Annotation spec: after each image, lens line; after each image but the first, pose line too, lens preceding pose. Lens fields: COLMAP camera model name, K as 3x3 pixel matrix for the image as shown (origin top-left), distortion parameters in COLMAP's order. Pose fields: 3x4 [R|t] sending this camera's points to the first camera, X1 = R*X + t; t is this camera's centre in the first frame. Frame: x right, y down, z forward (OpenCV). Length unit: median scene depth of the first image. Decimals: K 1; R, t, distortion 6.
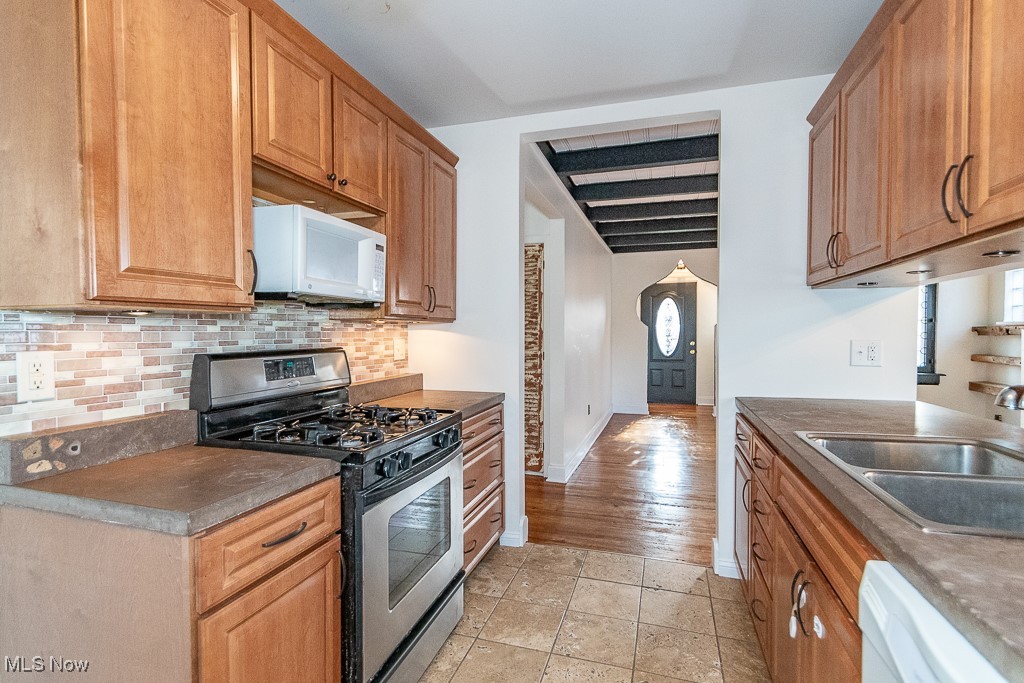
lens RADIAL K [[487.1, 0, 503.6], [0, 487.1, 340.5], [0, 0, 1]] dist [0.000203, -0.000264]
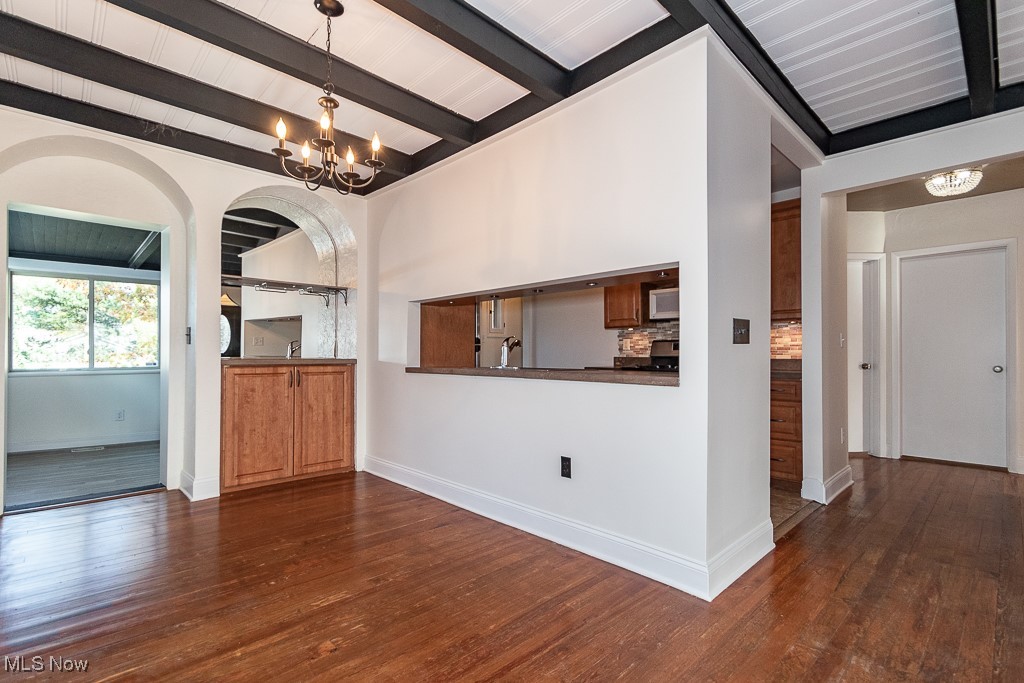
lens RADIAL K [[478.4, 0, 510.7], [0, 478.4, 353.5], [0, 0, 1]] dist [0.001176, -0.000612]
pose [[-0.455278, 0.000841, -0.890349, 0.960932], [-0.018383, 0.999778, 0.010344, 0.036728], [0.890160, 0.021076, -0.455161, 0.583009]]
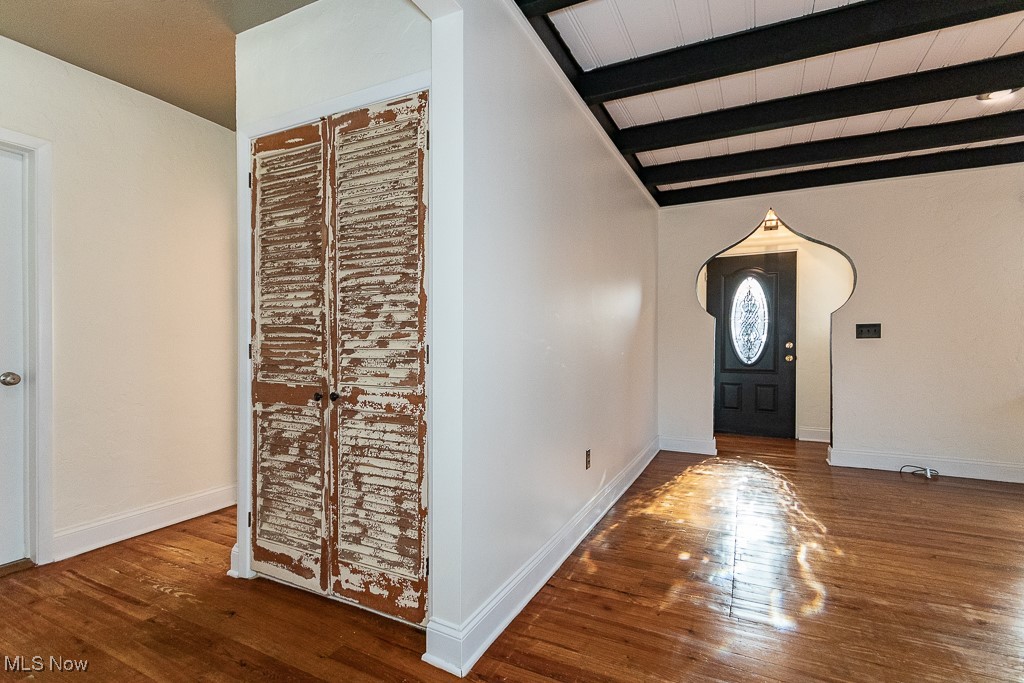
lens RADIAL K [[474.2, 0, 506.5], [0, 474.2, 344.6], [0, 0, 1]] dist [0.011318, -0.009878]
pose [[0.988028, 0.004132, -0.154221, 0.211807], [-0.005885, 0.999923, -0.010910, 0.027103], [0.154164, 0.011687, 0.987976, 0.592910]]
